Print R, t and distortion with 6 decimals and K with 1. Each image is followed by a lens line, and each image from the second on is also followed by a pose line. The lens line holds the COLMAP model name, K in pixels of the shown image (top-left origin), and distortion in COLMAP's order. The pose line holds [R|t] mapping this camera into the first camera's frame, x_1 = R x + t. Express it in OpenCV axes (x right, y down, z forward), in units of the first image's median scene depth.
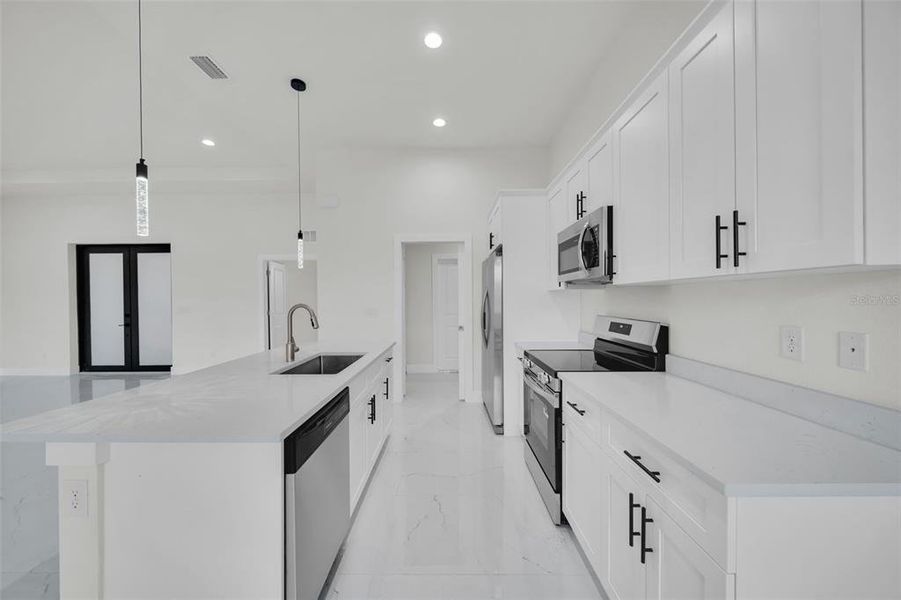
lens RADIAL K [[320.9, 0, 448.9], [0, 320.9, 291.5], [0, 0, 1]] dist [-0.000148, -0.000024]
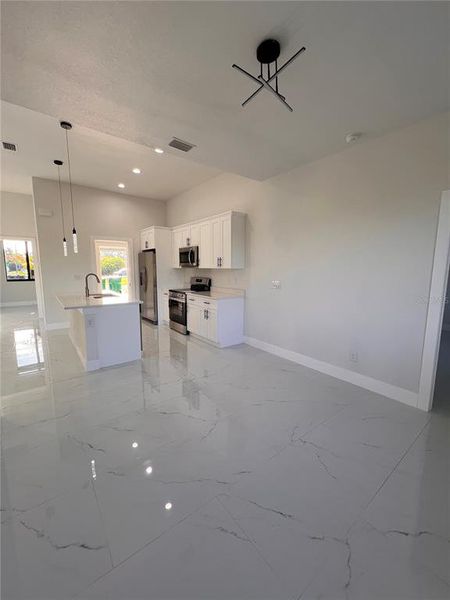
lens RADIAL K [[250.8, 0, 223.1], [0, 250.8, 298.9], [0, 0, 1]] dist [0.129682, -0.000018]
pose [[0.803430, -0.068182, 0.591483, -0.879410], [-0.017069, 0.990376, 0.137349, -0.064519], [-0.595155, -0.120447, 0.794533, -1.328963]]
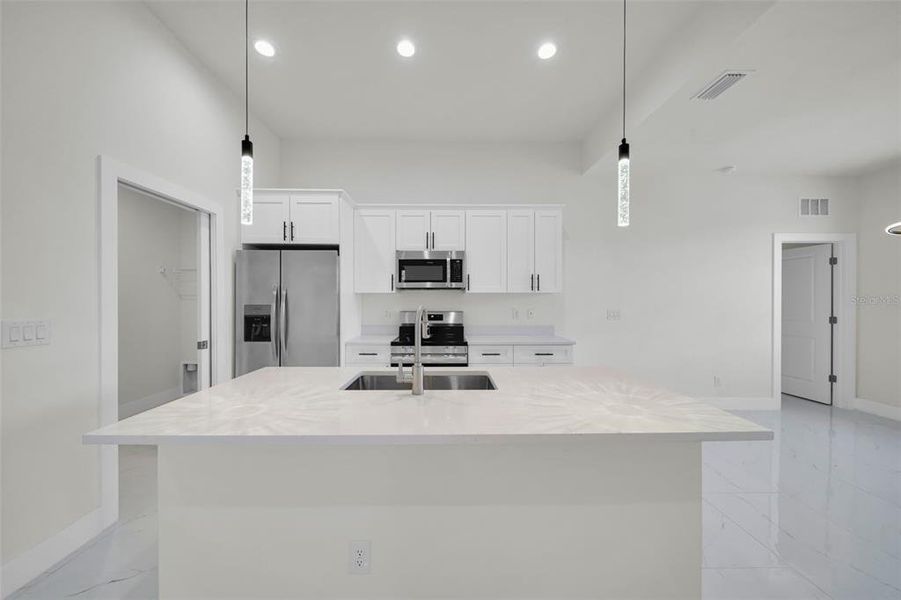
lens RADIAL K [[315.6, 0, 446.3], [0, 315.6, 300.5], [0, 0, 1]] dist [-0.000743, -0.000112]
pose [[-0.001714, 0.009644, 0.999952, -1.228466], [-0.021765, 0.999716, -0.009679, 0.042942], [-0.999762, -0.021780, -0.001504, 1.005734]]
